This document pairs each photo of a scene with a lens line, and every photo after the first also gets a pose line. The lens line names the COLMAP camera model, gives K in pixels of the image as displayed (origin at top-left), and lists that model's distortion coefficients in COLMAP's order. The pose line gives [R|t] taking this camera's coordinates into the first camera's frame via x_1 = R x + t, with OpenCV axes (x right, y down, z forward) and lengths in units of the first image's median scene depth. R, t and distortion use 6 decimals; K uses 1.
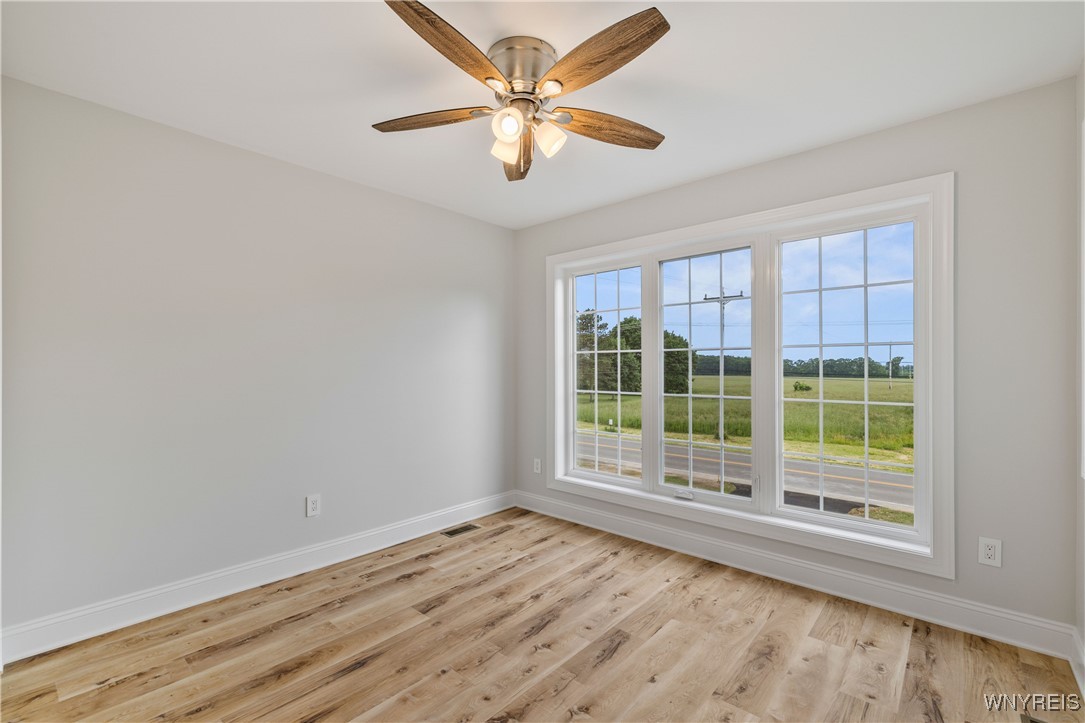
lens RADIAL K [[460.7, 0, 539.0], [0, 460.7, 369.0], [0, 0, 1]] dist [0.001257, 0.000208]
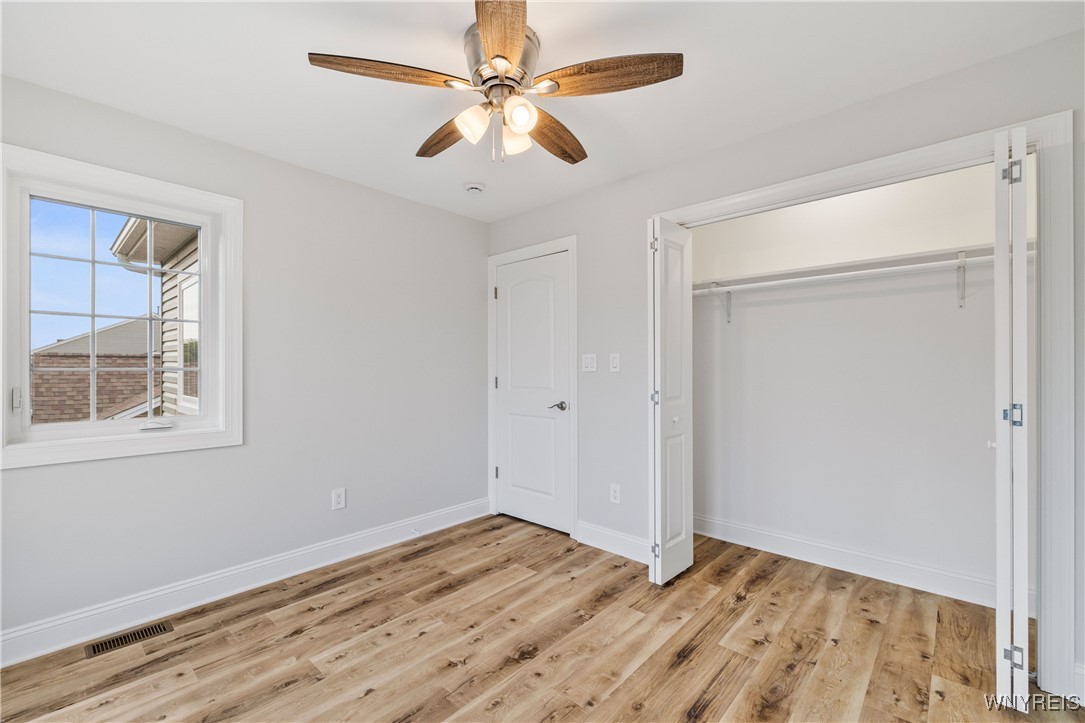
lens RADIAL K [[460.7, 0, 539.0], [0, 460.7, 369.0], [0, 0, 1]] dist [0.001257, 0.000208]
pose [[-0.999907, 0.002416, 0.013387, -0.125447], [0.002449, 0.999994, 0.002435, -0.001230], [-0.013381, 0.002467, -0.999907, 1.981426]]
